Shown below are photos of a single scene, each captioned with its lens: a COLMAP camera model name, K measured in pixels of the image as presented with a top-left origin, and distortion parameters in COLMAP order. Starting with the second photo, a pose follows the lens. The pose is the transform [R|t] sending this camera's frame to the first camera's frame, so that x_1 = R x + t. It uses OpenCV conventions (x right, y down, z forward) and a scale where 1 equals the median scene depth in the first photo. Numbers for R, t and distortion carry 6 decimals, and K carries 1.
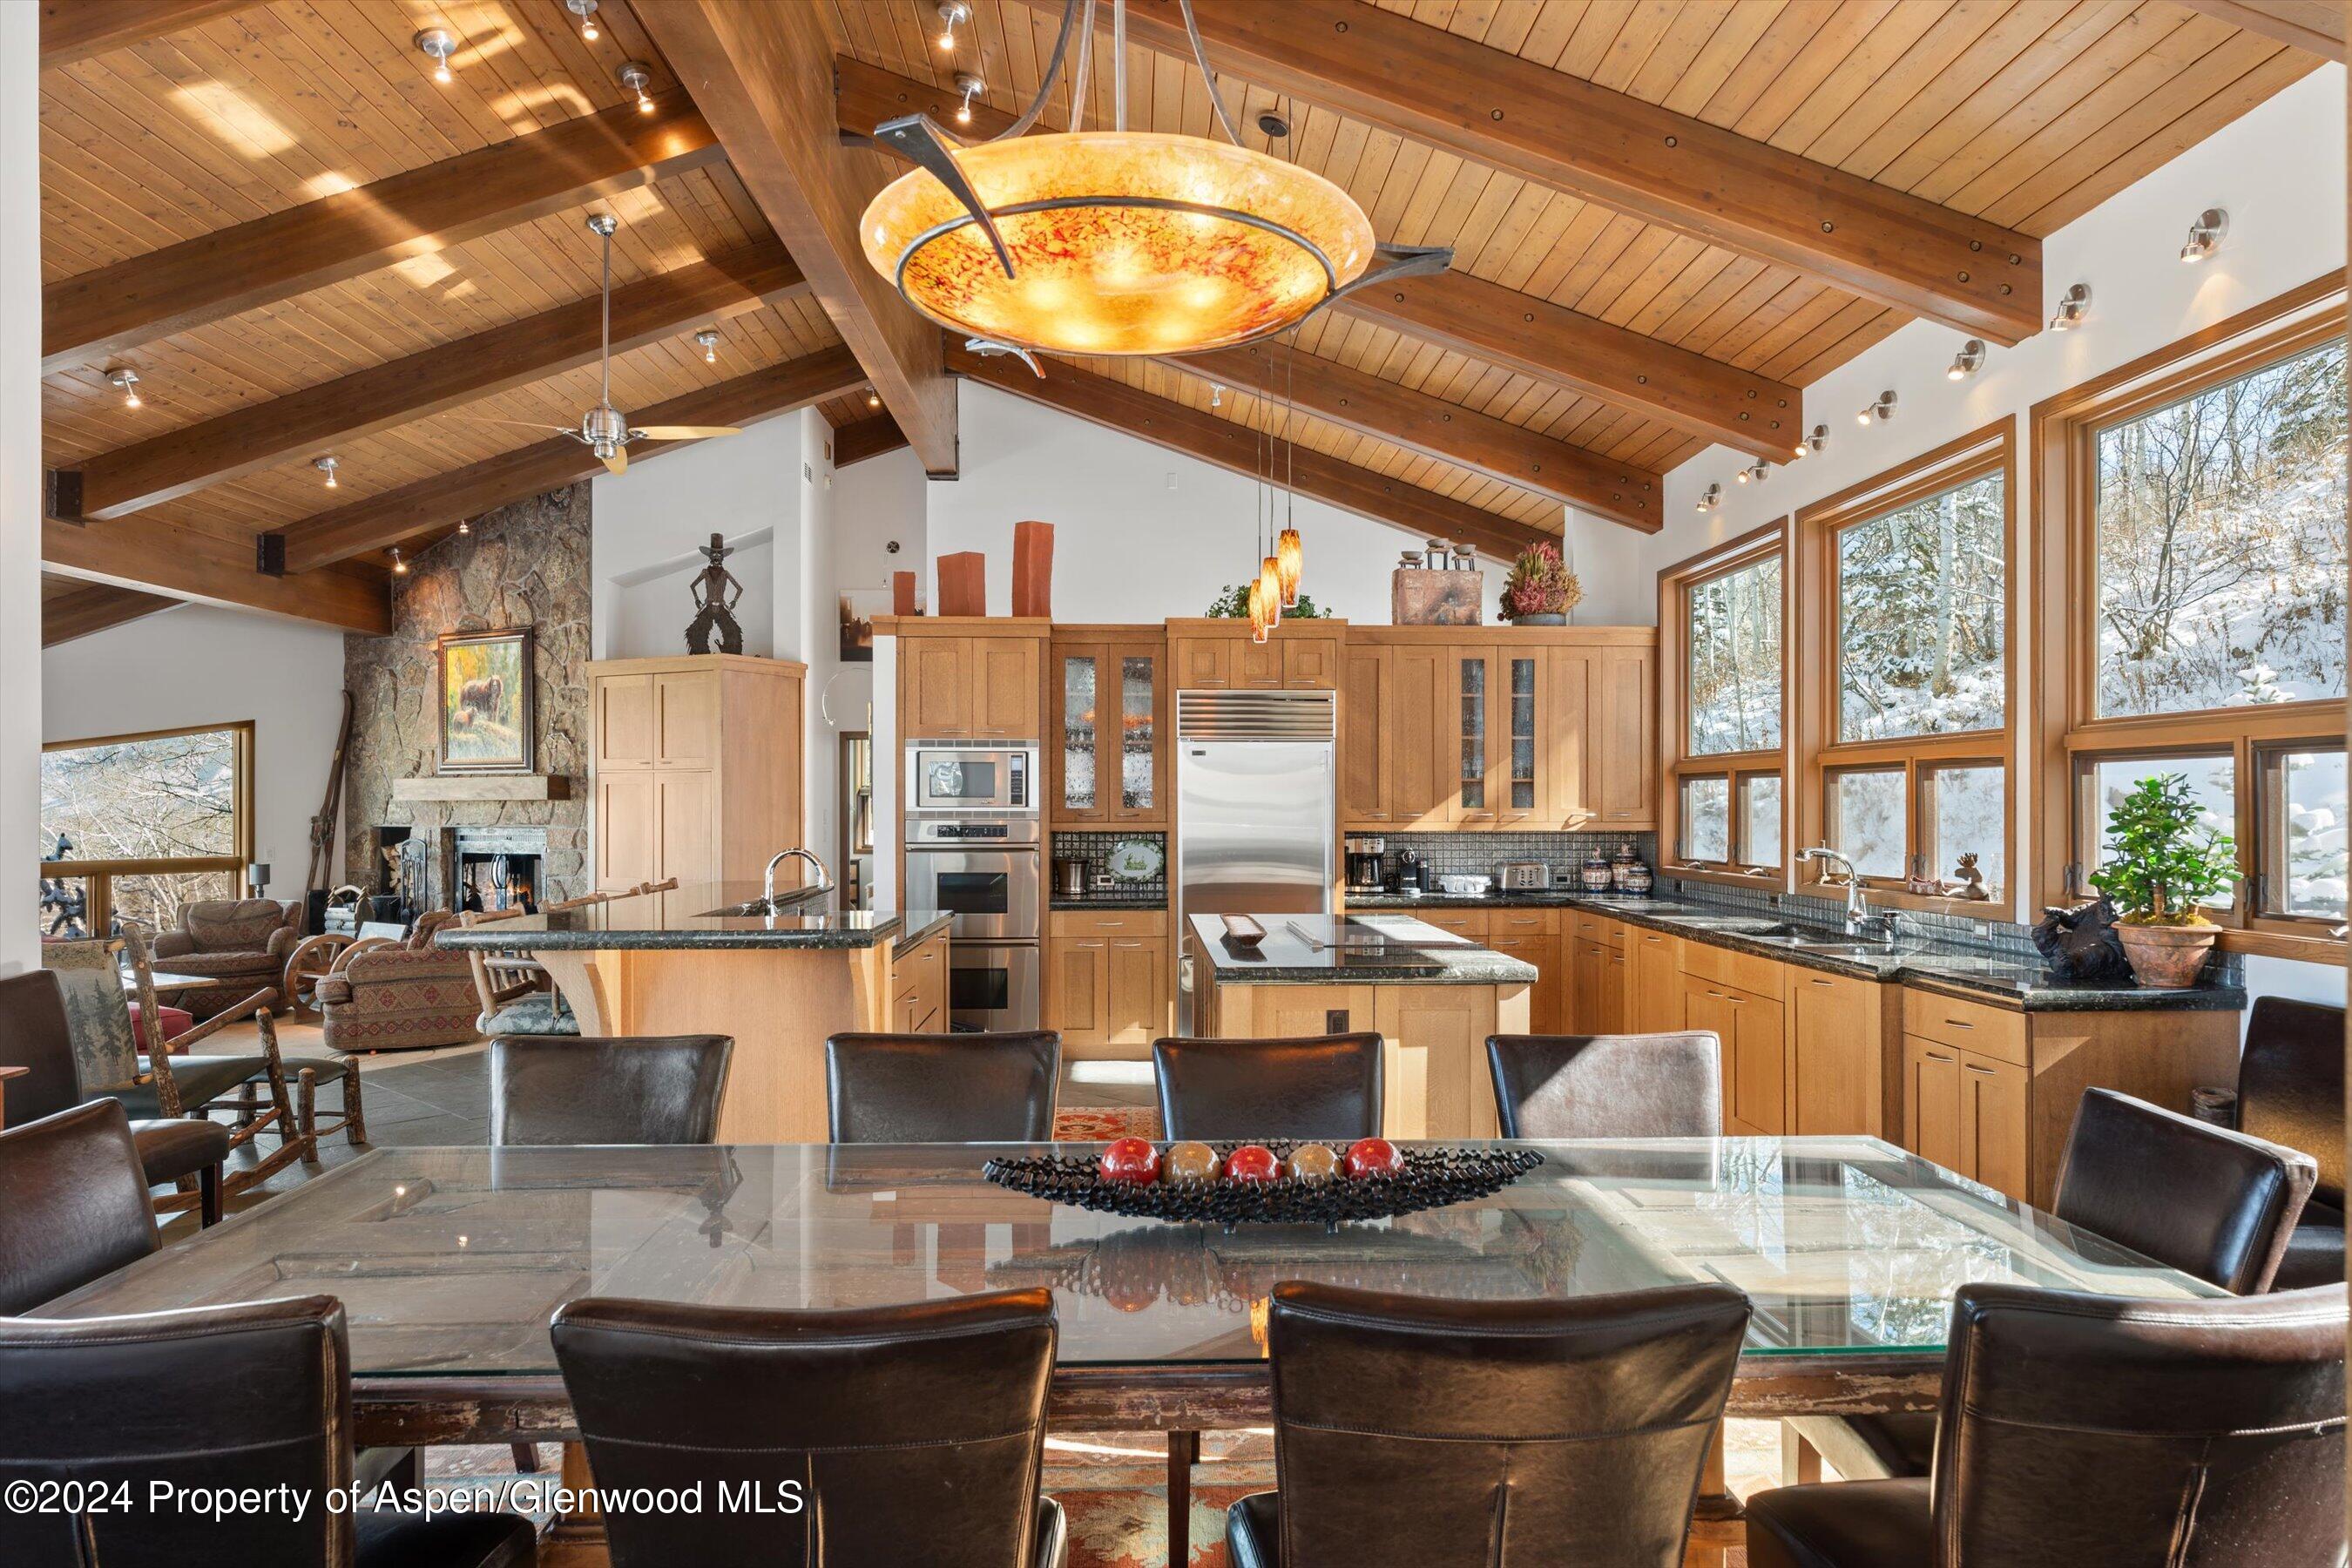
lens RADIAL K [[1423.1, 0, 1176.0], [0, 1423.1, 784.0], [0, 0, 1]] dist [0.000700, 0.000914]
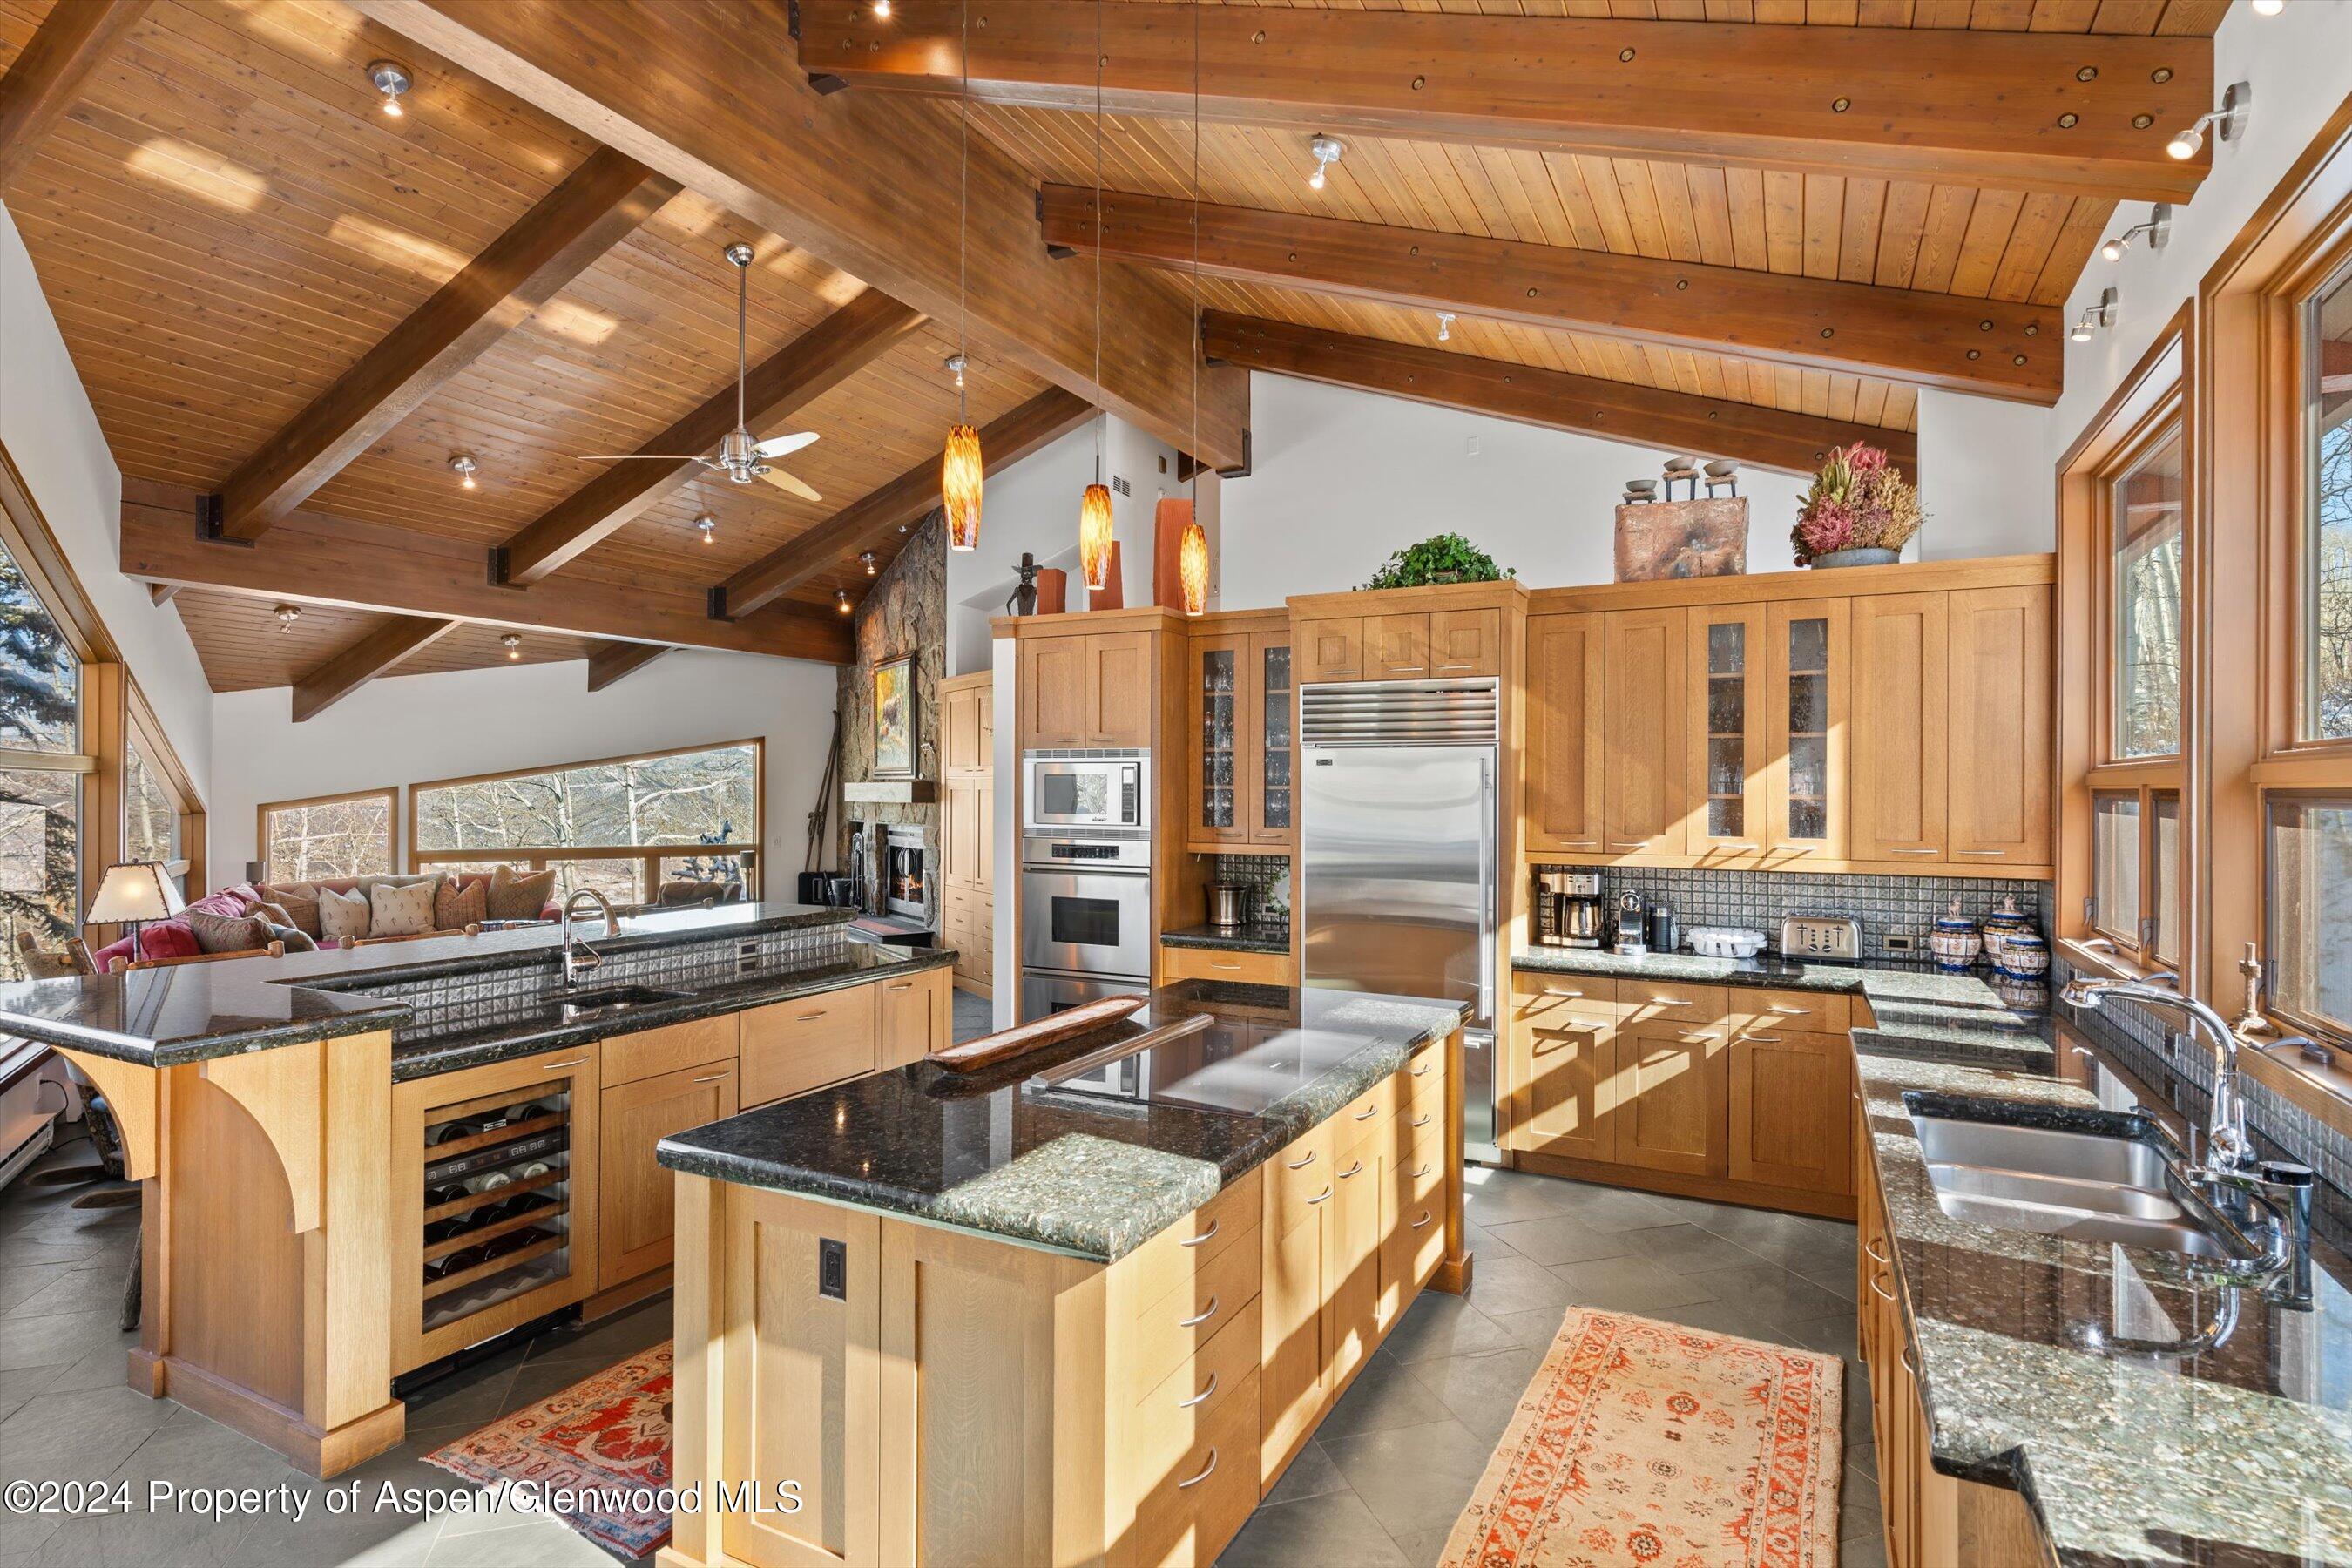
lens RADIAL K [[1183.1, 0, 1176.0], [0, 1183.1, 784.0], [0, 0, 1]] dist [-0.000652, 0.000654]
pose [[0.869739, 0.002126, -0.493507, 0.257396], [0.002555, 0.999958, 0.008810, -0.014705], [0.493505, -0.008923, 0.869697, 0.356730]]
